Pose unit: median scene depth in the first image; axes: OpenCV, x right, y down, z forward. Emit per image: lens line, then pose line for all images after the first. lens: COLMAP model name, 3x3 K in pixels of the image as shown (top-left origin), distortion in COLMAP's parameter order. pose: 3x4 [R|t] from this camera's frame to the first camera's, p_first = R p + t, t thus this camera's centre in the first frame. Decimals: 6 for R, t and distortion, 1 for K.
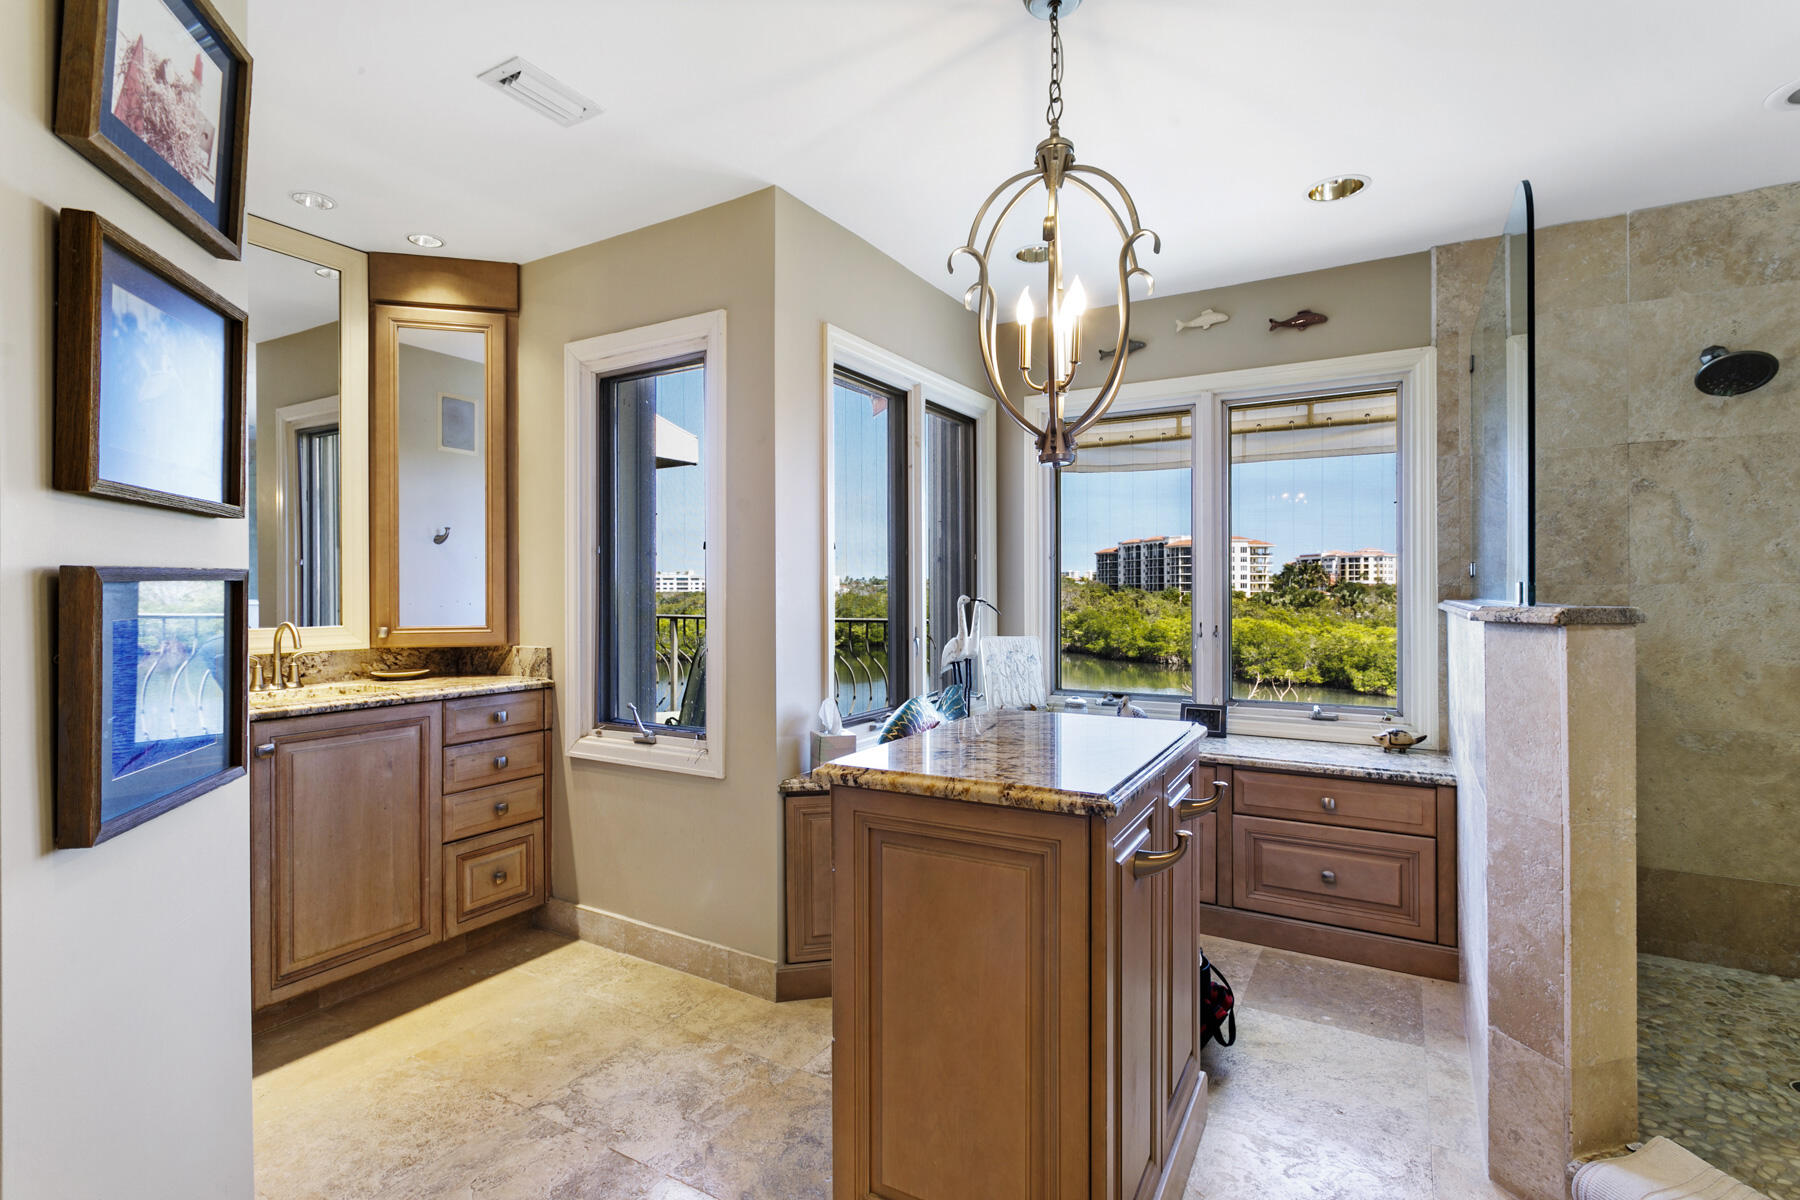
lens RADIAL K [[874.5, 0, 881.4], [0, 874.5, 590.1], [0, 0, 1]] dist [-0.001332, 0.002317]
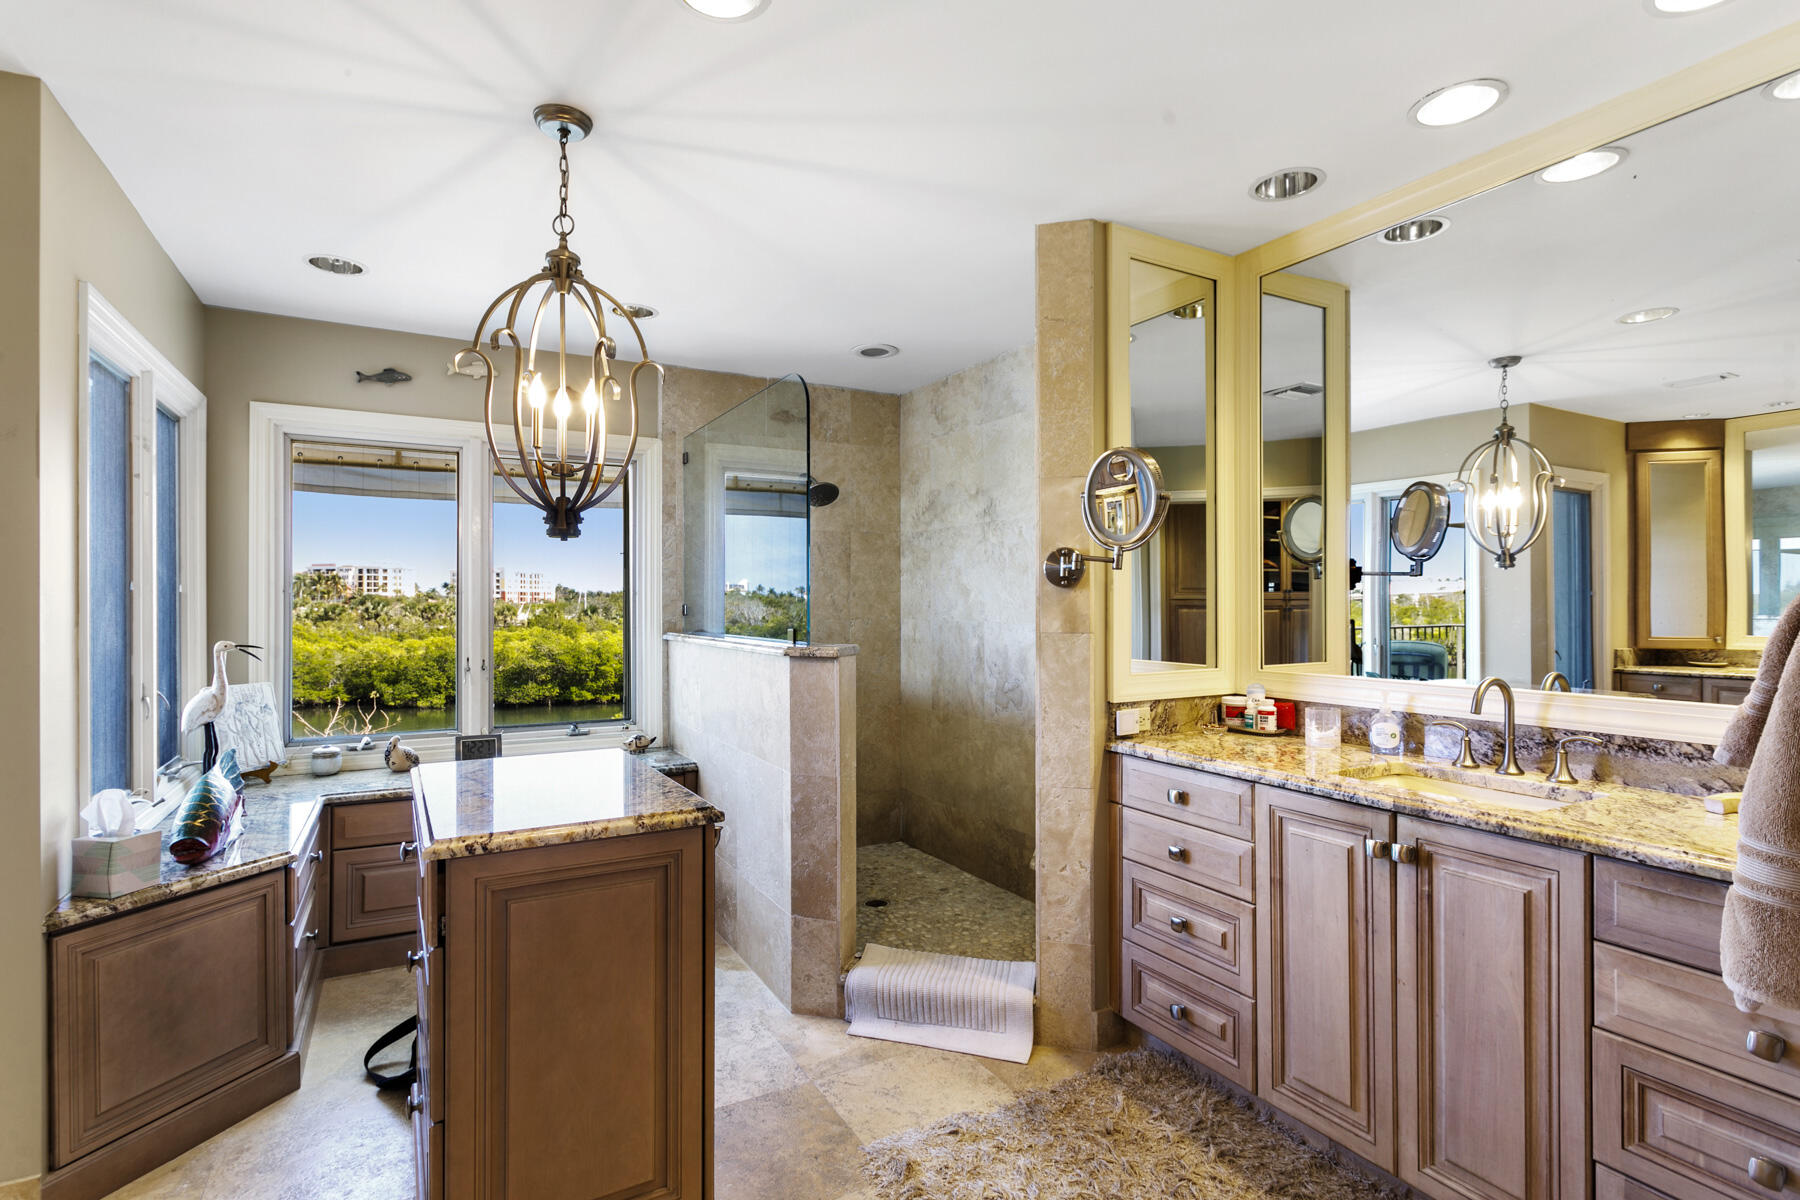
lens RADIAL K [[874.5, 0, 901.4], [0, 874.5, 595.7], [0, 0, 1]] dist [-0.001332, 0.002317]
pose [[0.500128, 0.009149, 0.865903, -0.325119], [-0.003367, 0.999957, -0.008621, -0.034018], [-0.865945, 0.001396, 0.500138, 0.030247]]
